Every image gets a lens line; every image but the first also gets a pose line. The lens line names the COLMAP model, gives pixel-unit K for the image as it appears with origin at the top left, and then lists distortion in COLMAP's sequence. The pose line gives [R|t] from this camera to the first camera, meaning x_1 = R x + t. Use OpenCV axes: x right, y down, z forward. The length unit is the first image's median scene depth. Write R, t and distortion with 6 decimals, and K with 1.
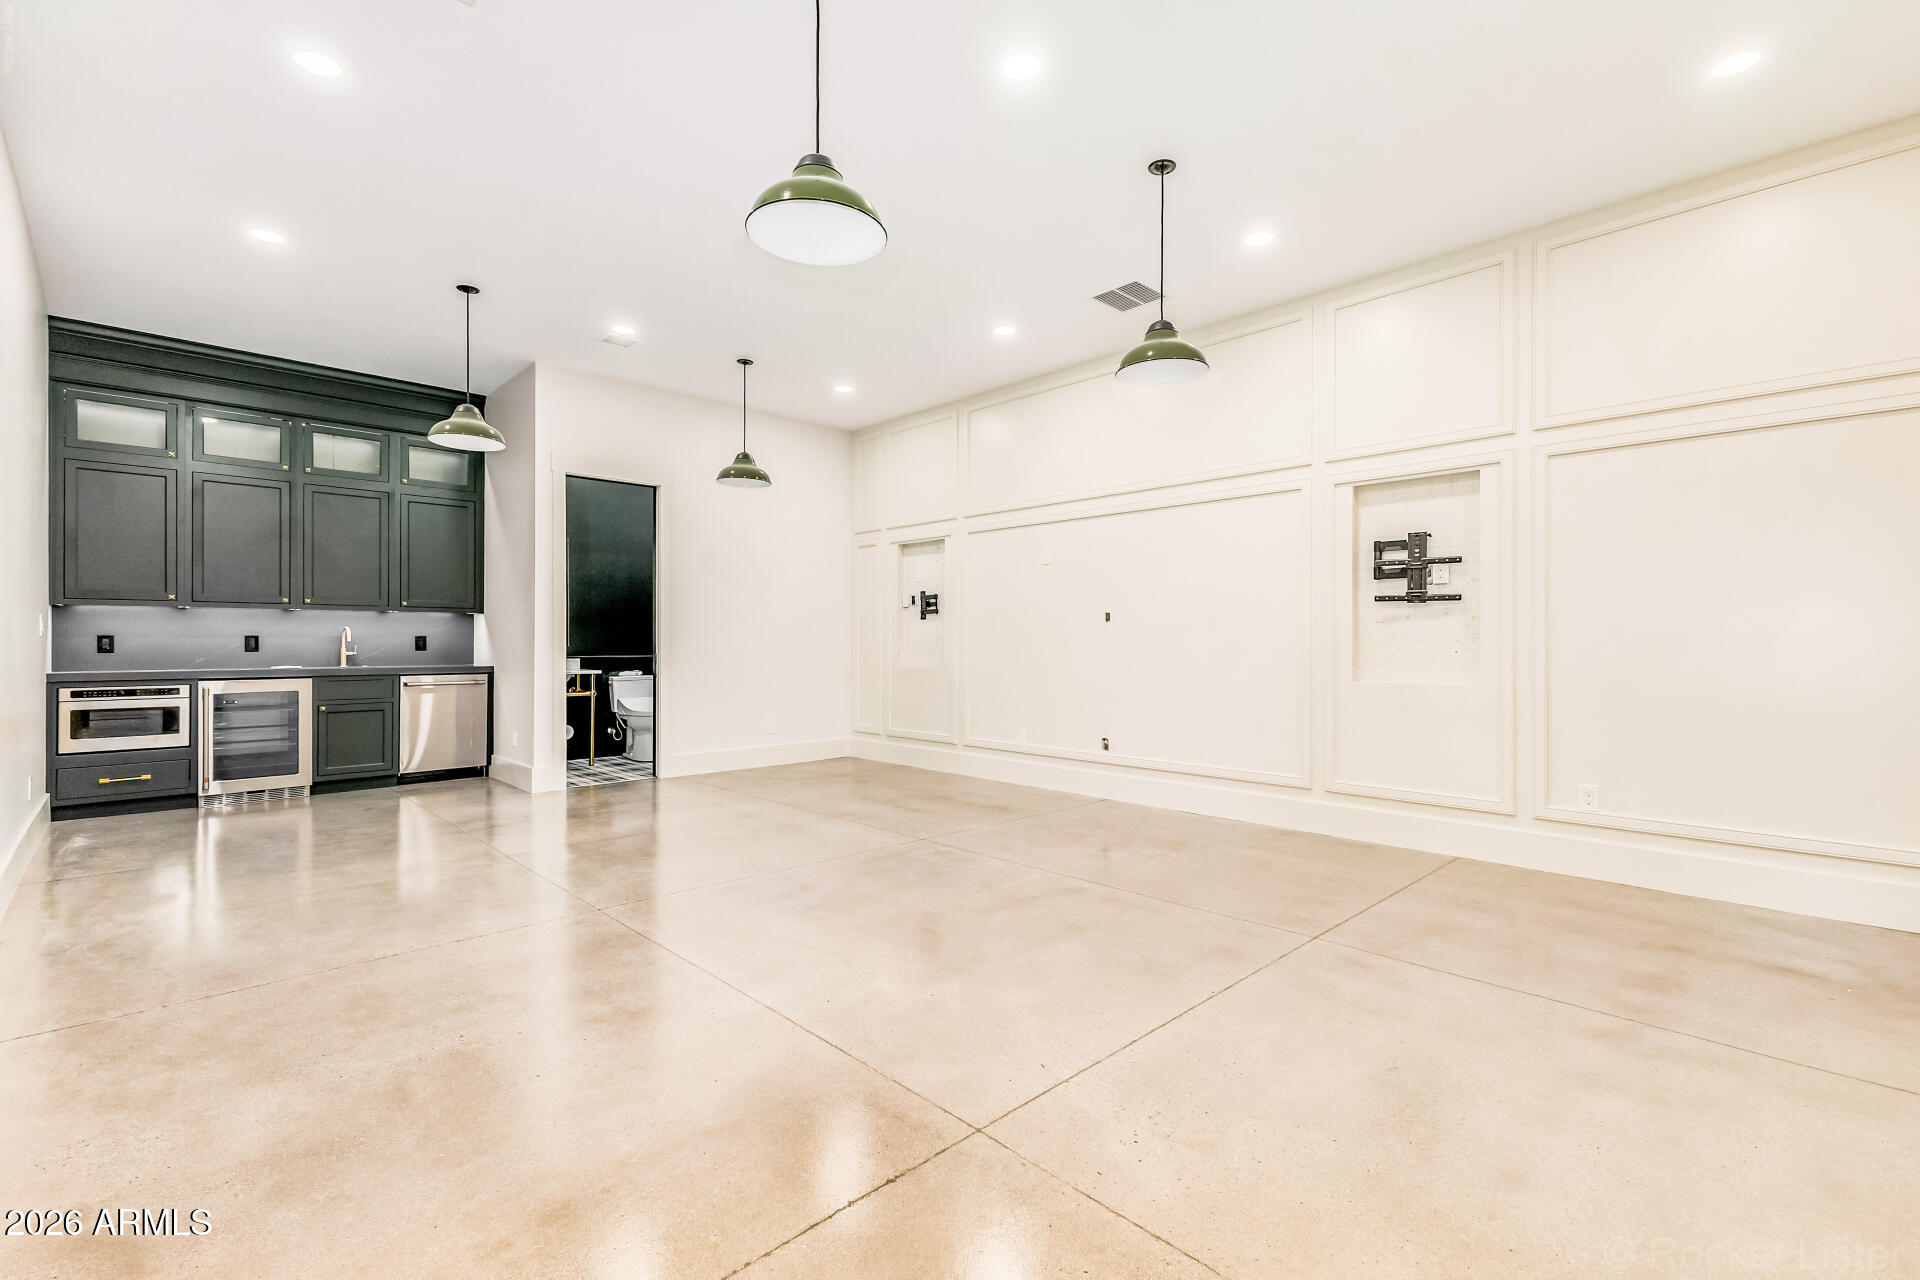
lens RADIAL K [[827.7, 0, 976.3], [0, 827.7, 641.2], [0, 0, 1]] dist [0.003014, -0.000742]
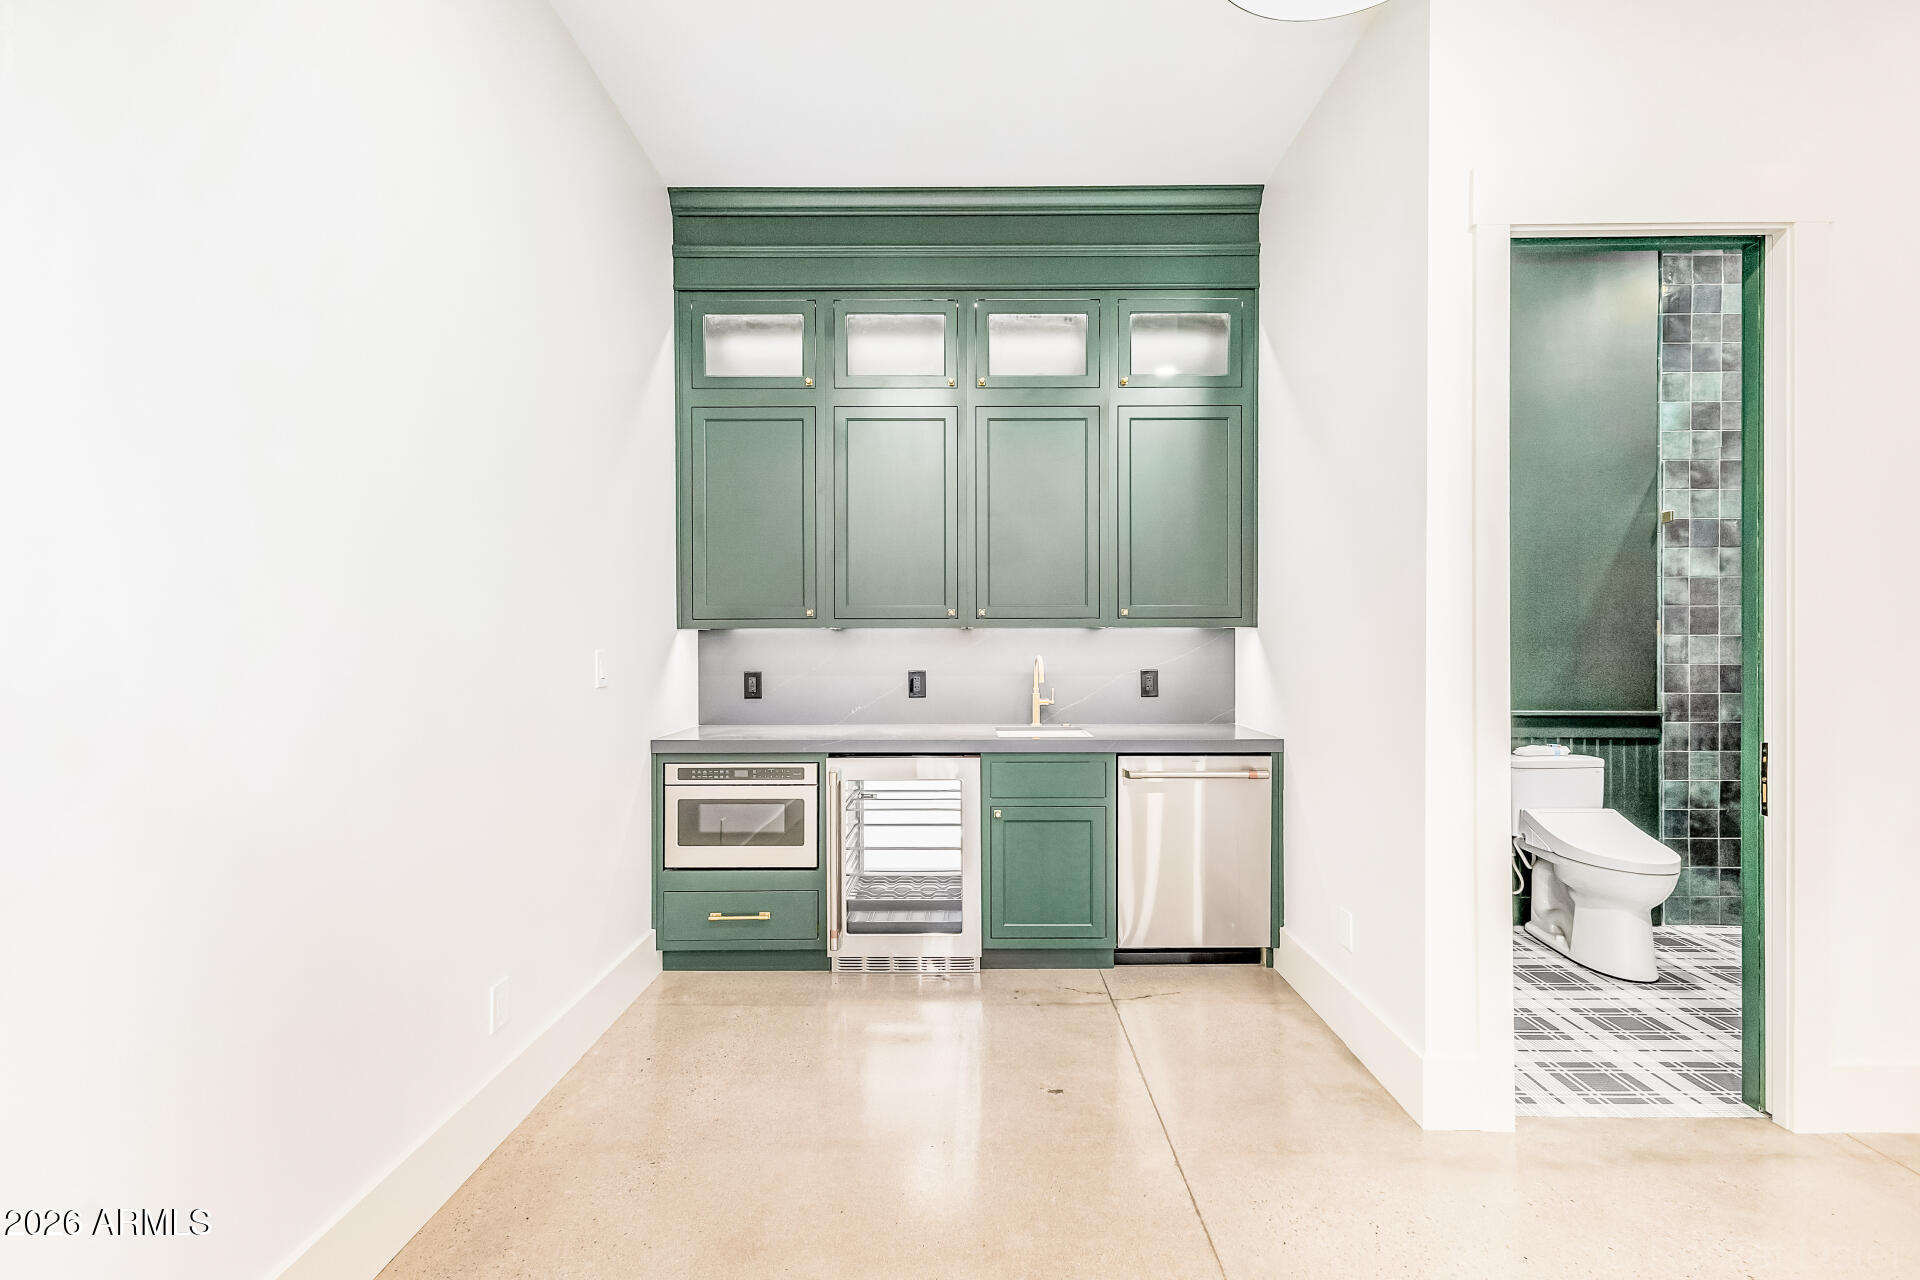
lens RADIAL K [[827.7, 0, 965.2], [0, 827.7, 643.6], [0, 0, 1]] dist [0.003014, -0.000742]
pose [[0.703361, -0.000638, -0.710833, -0.410967], [0.002453, 0.999996, 0.001530, -0.028453], [0.710829, -0.002820, 0.703359, 0.592008]]
